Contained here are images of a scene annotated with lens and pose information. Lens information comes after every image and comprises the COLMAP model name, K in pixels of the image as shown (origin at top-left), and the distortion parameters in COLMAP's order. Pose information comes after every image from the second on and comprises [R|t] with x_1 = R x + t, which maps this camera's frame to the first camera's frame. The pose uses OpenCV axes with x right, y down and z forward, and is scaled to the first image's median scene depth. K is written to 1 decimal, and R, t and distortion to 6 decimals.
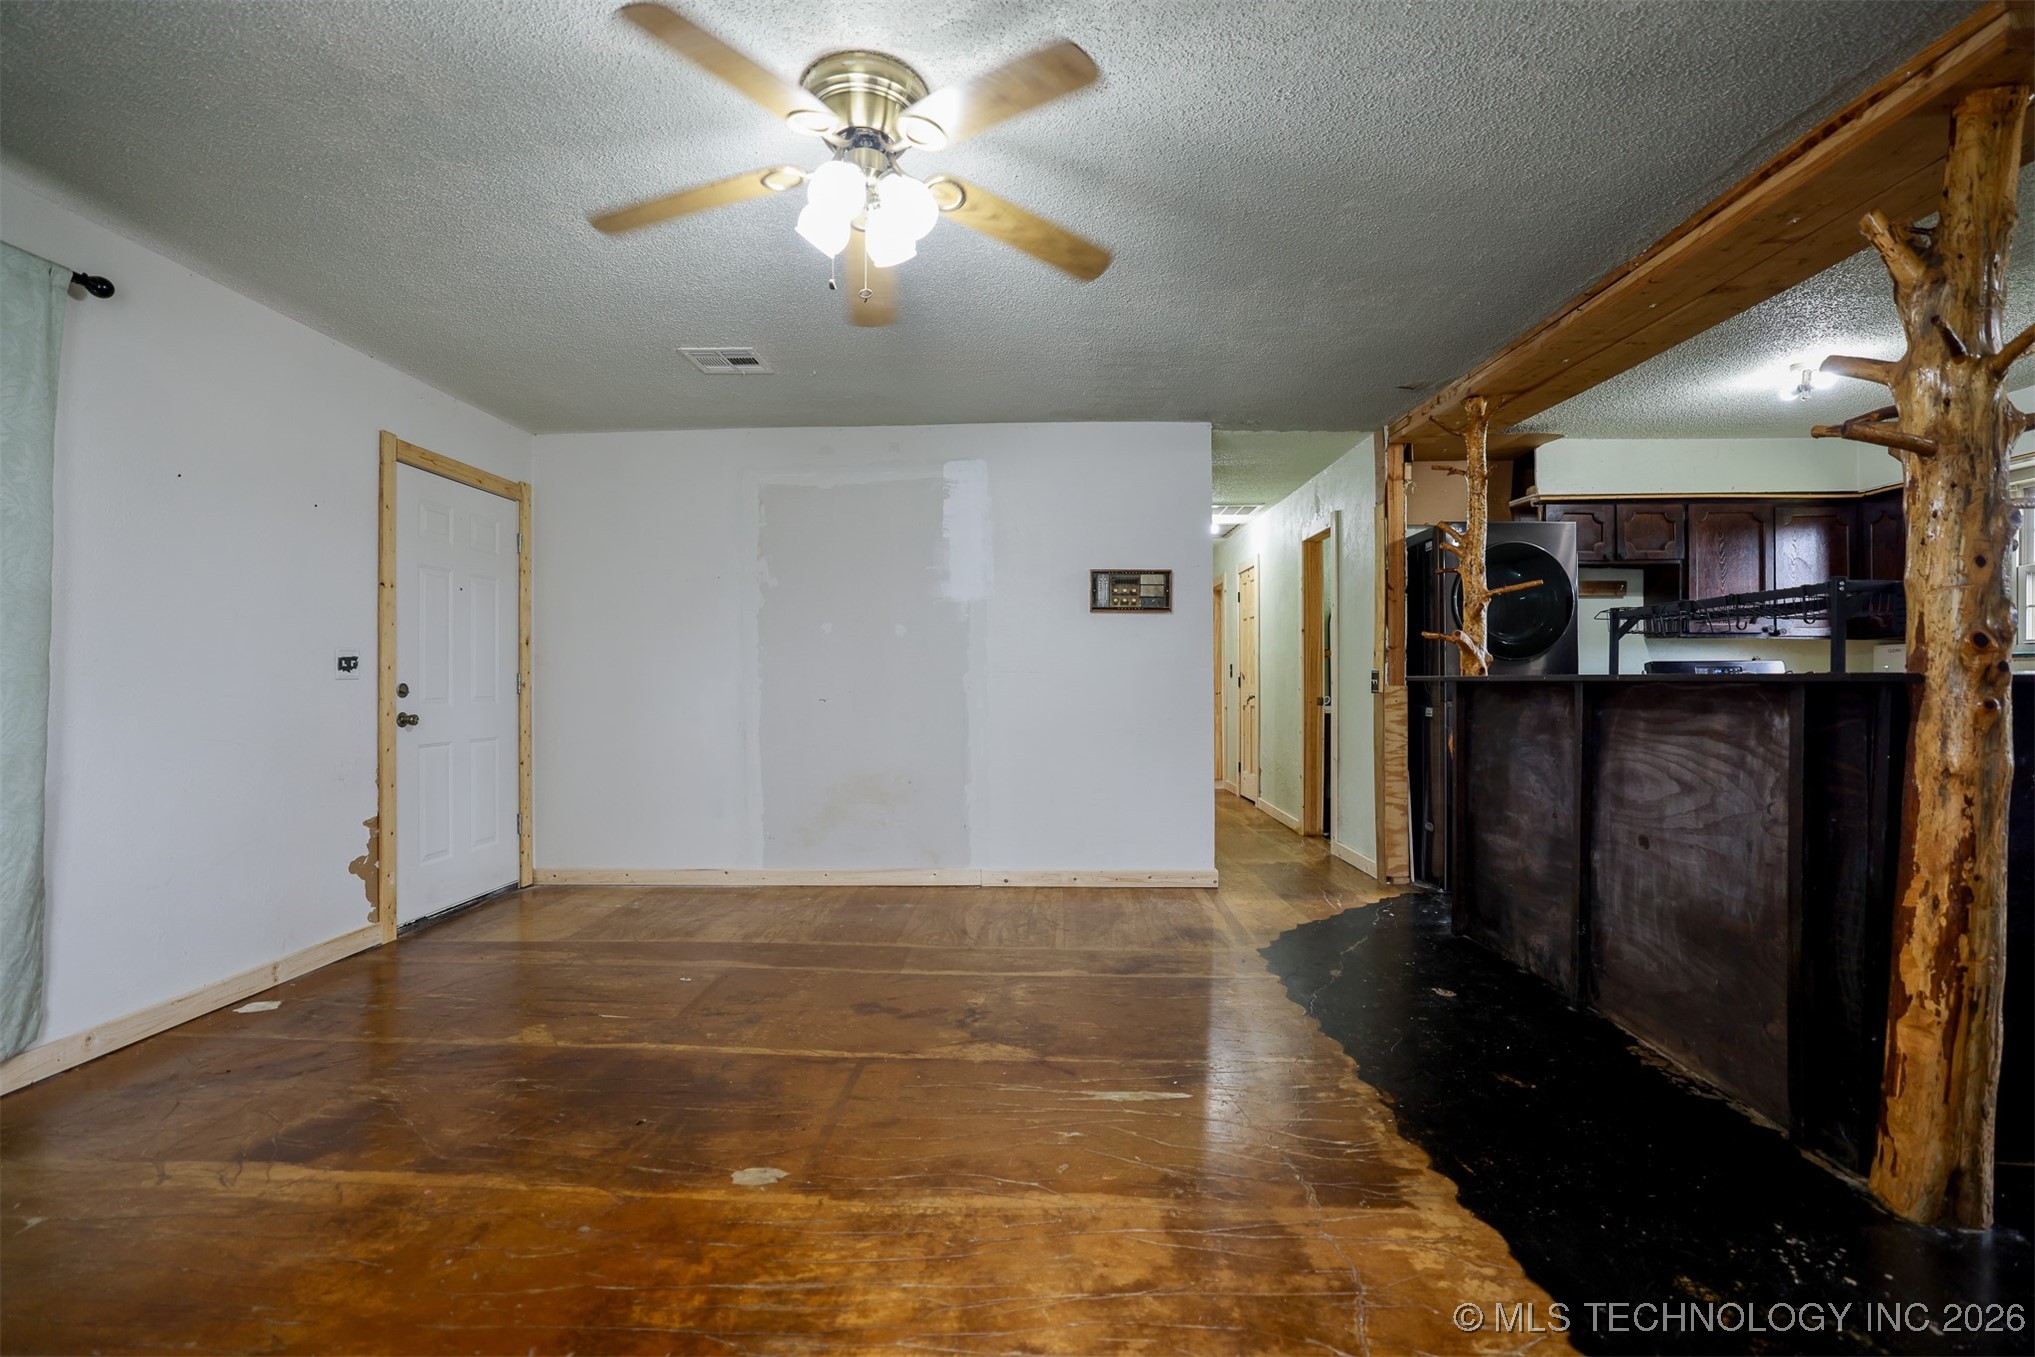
lens RADIAL K [[875.7, 0, 1008.8], [0, 875.7, 678.6], [0, 0, 1]] dist [-0.048161, 0.016694]
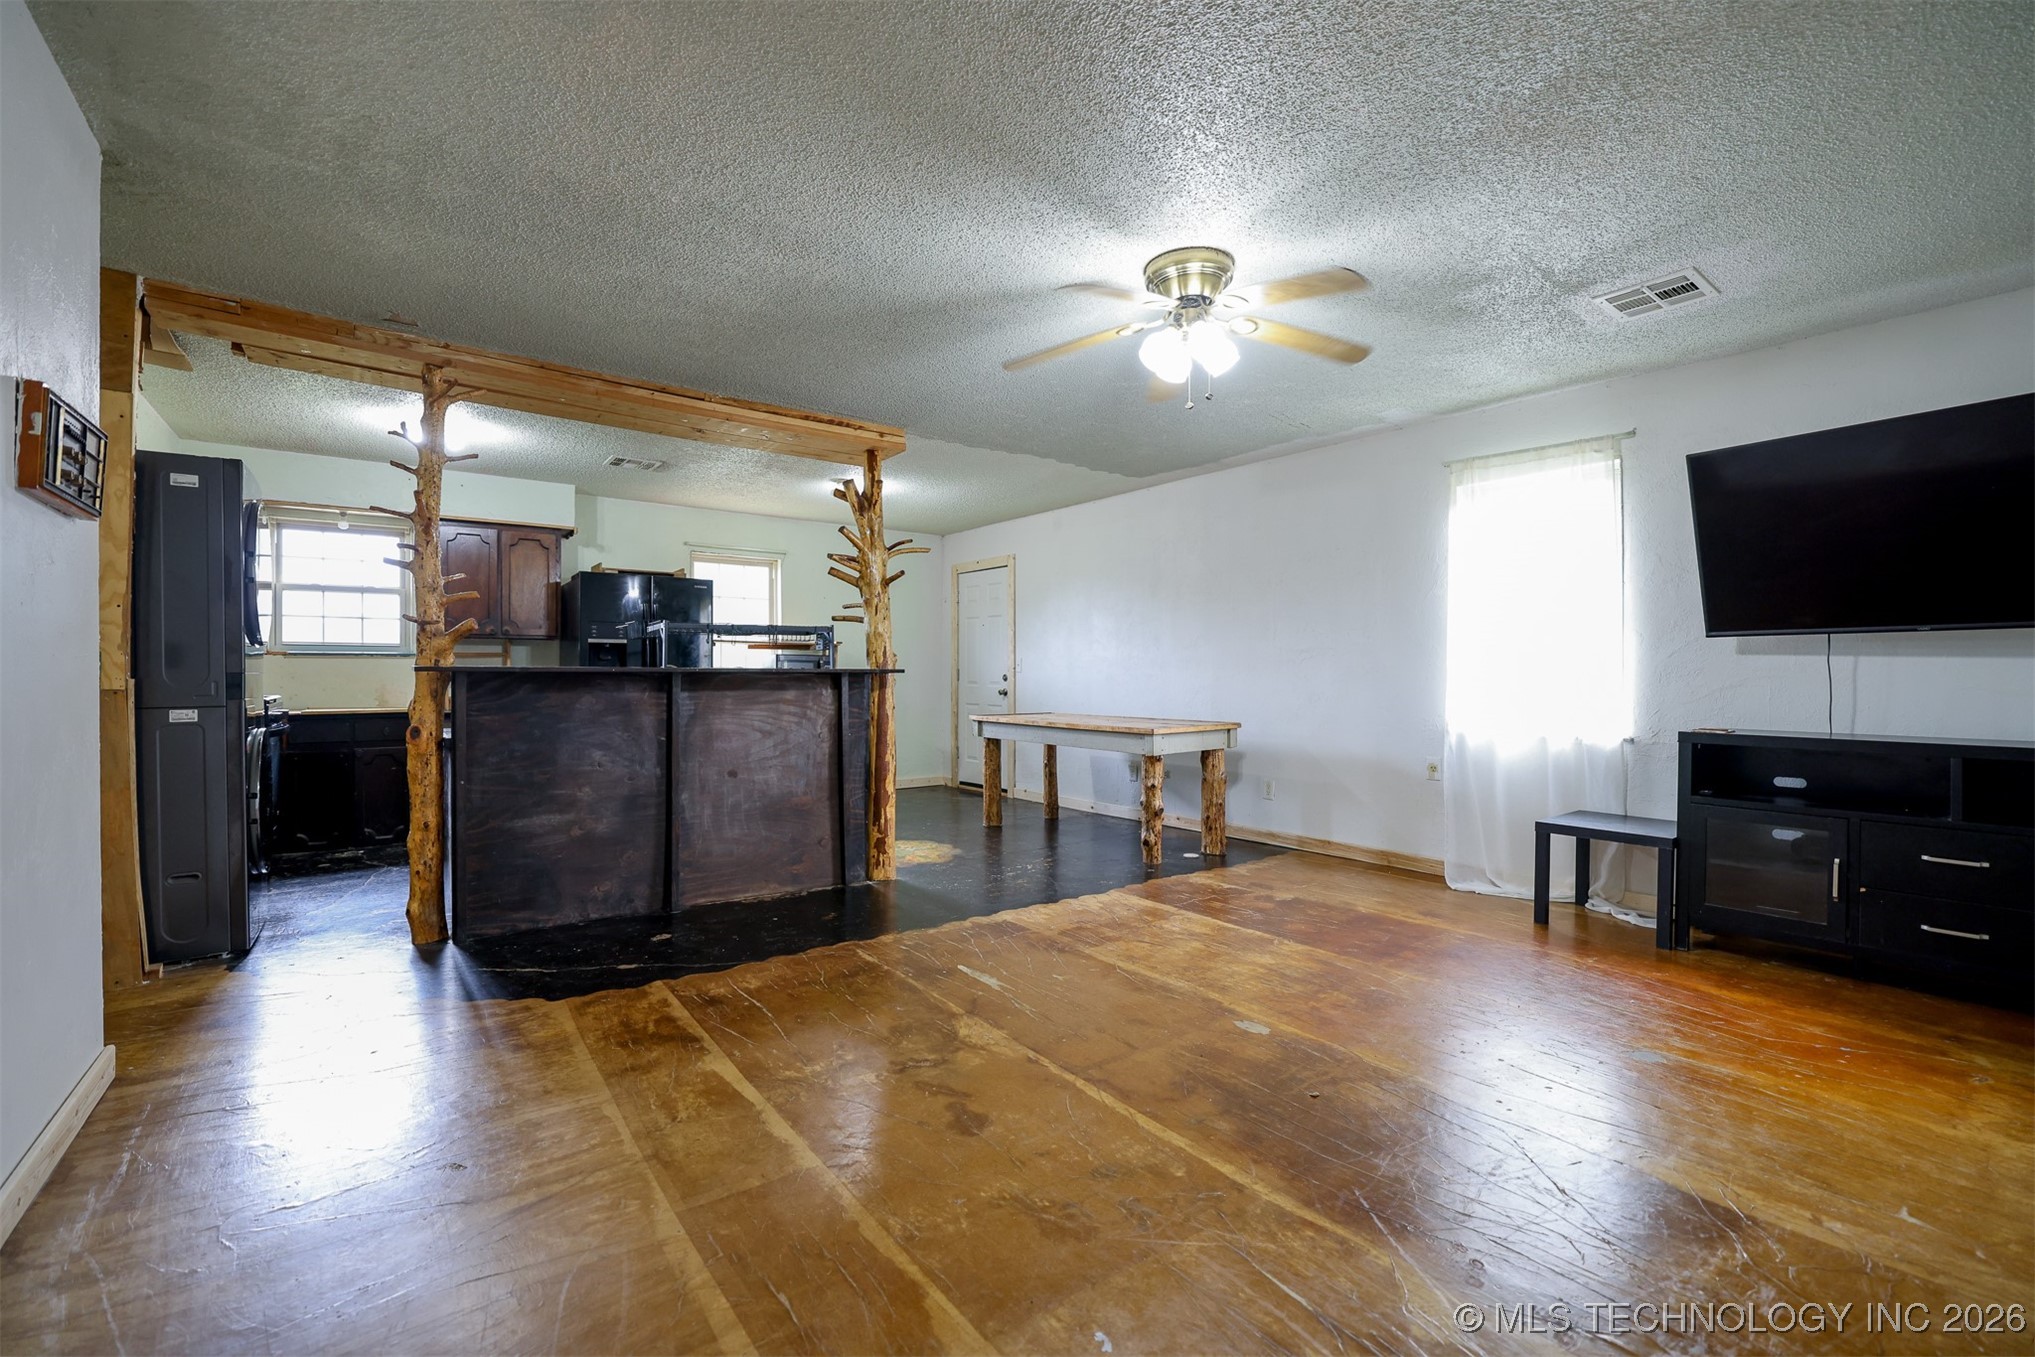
lens RADIAL K [[875.7, 0, 1011.7], [0, 875.7, 673.4], [0, 0, 1]] dist [-0.048161, 0.016694]
pose [[-0.626546, 0.002355, 0.779381, -0.692893], [-0.001696, 0.999989, -0.004384, 0.008919], [-0.779382, -0.004069, -0.626535, 1.327425]]
